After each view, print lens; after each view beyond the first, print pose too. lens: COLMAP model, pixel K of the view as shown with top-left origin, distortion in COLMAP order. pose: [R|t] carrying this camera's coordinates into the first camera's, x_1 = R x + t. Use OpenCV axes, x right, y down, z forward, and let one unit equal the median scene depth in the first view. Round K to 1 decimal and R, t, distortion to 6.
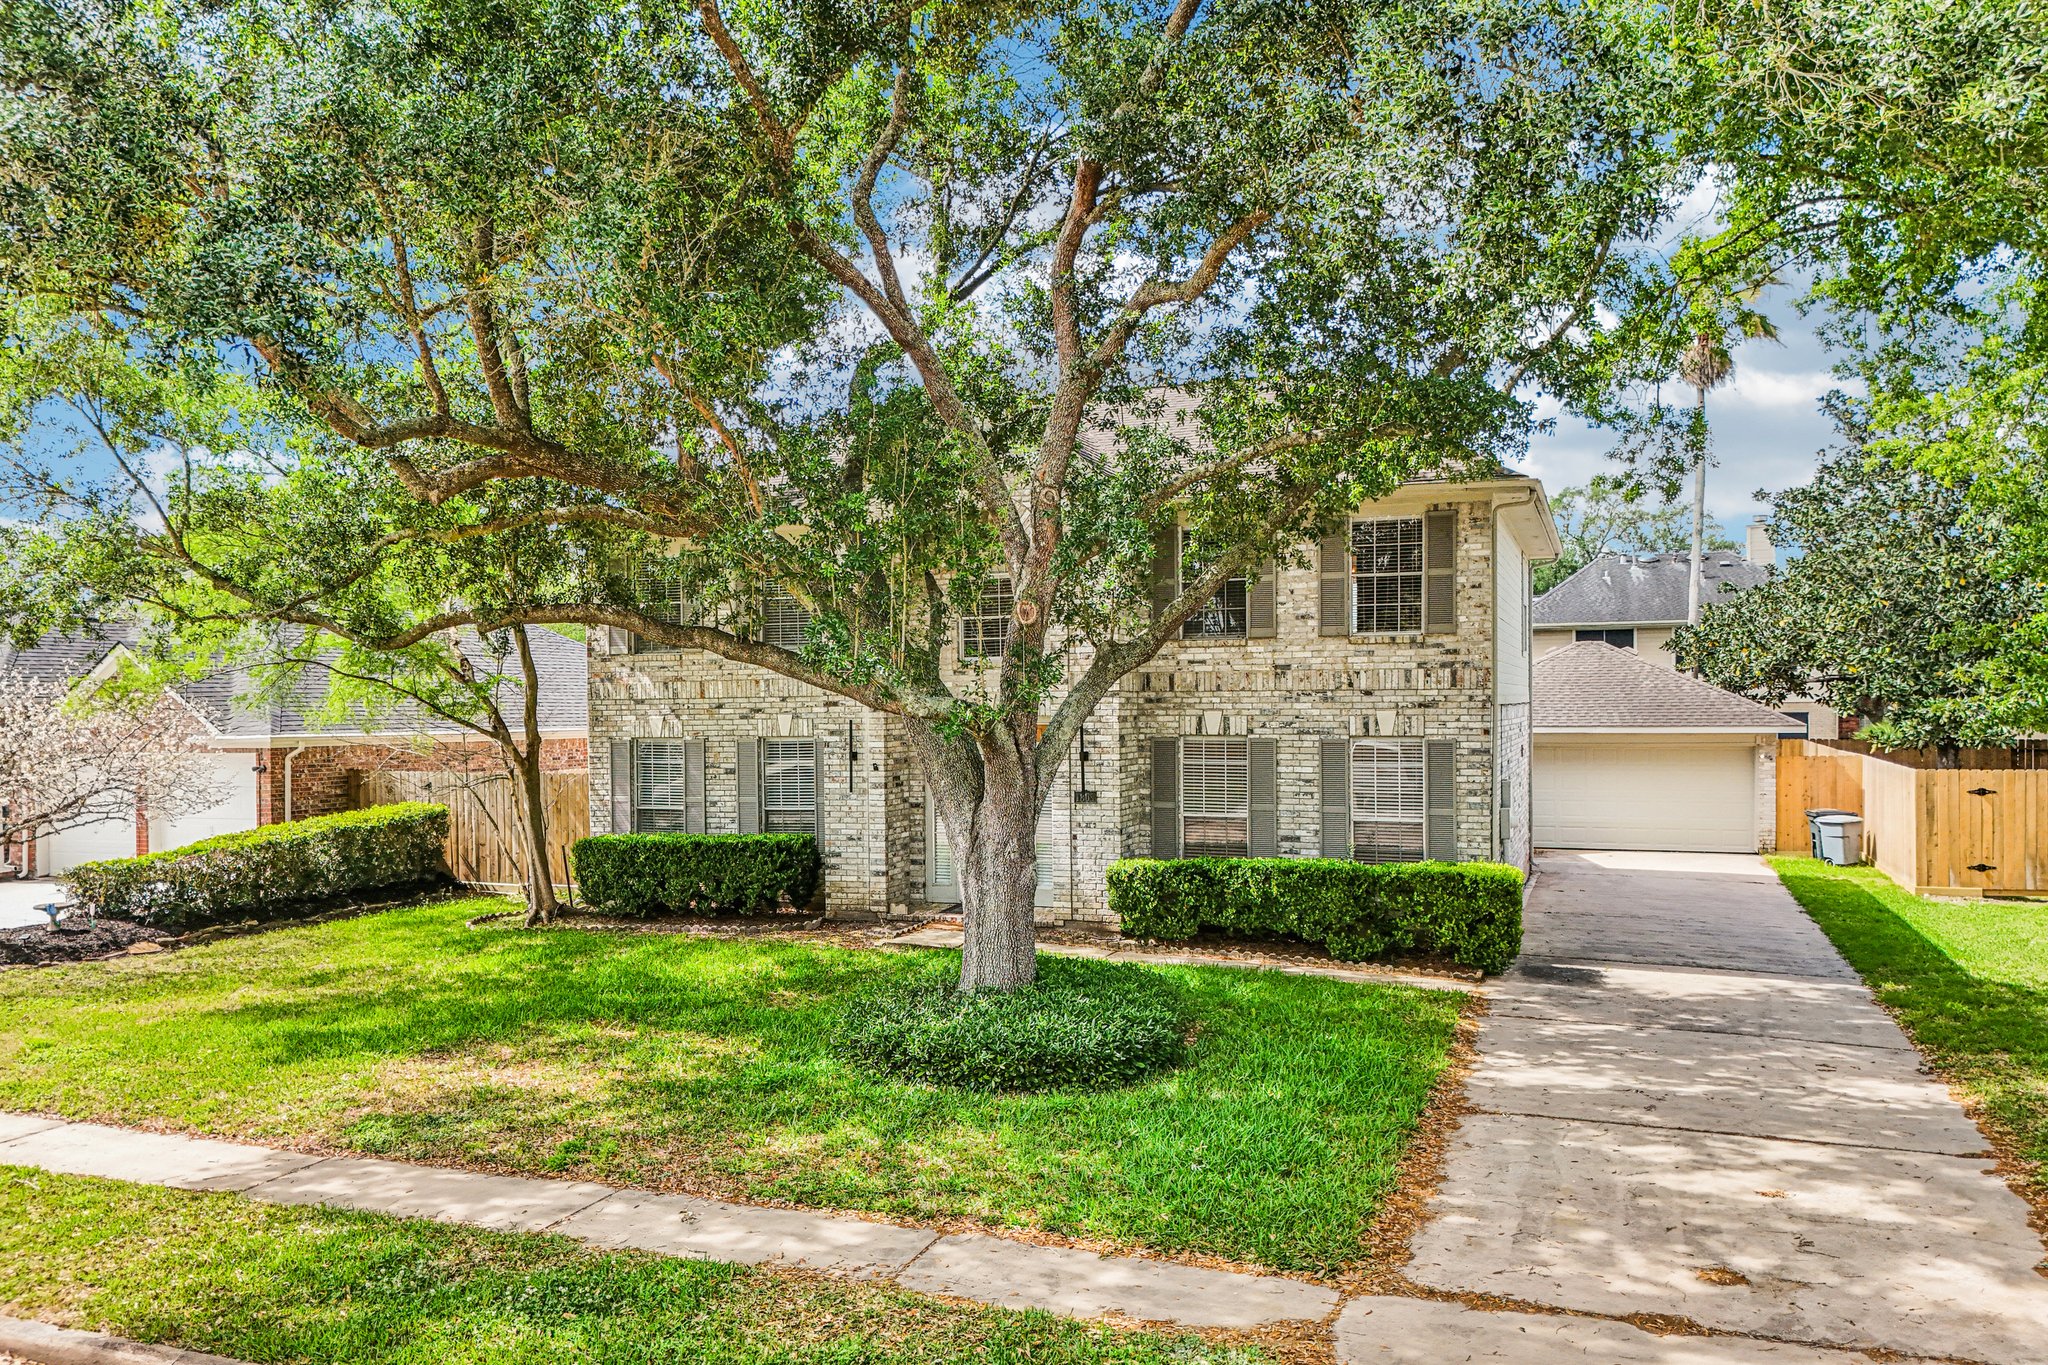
lens RADIAL K [[1531.0, 0, 1022.0], [0, 1531.0, 699.8], [0, 0, 1]] dist [0.063858, -0.064090]
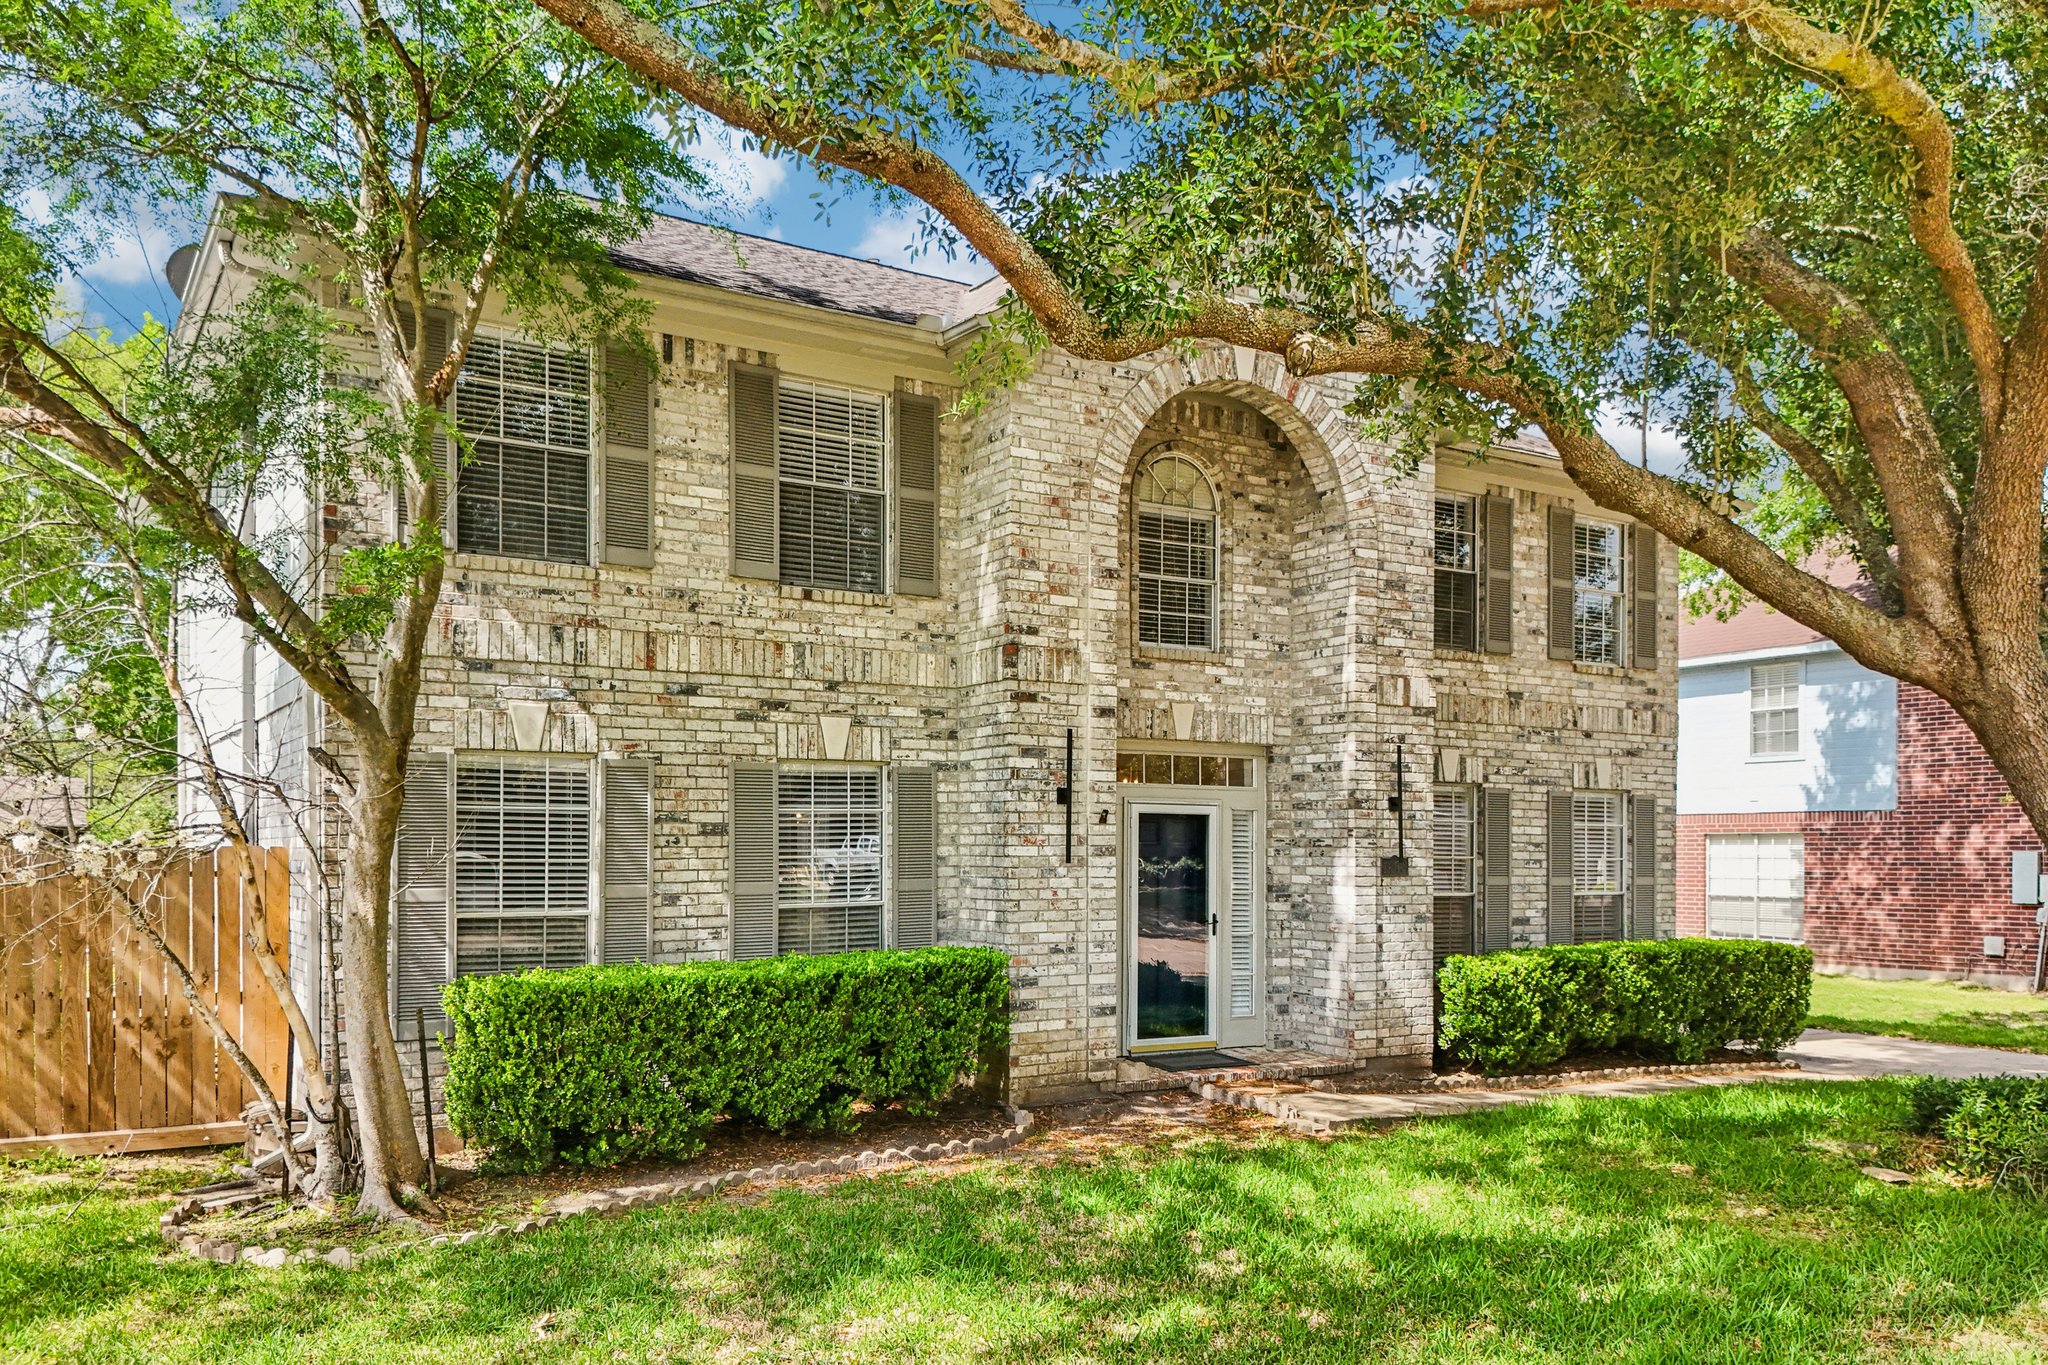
lens RADIAL K [[1531.0, 0, 966.5], [0, 1531.0, 835.5], [0, 0, 1]] dist [0.063858, -0.064090]
pose [[0.613797, 0.021428, 0.789173, -0.591715], [-0.011710, 0.999769, -0.018039, 0.064302], [-0.789377, 0.001831, 0.613906, 0.740516]]
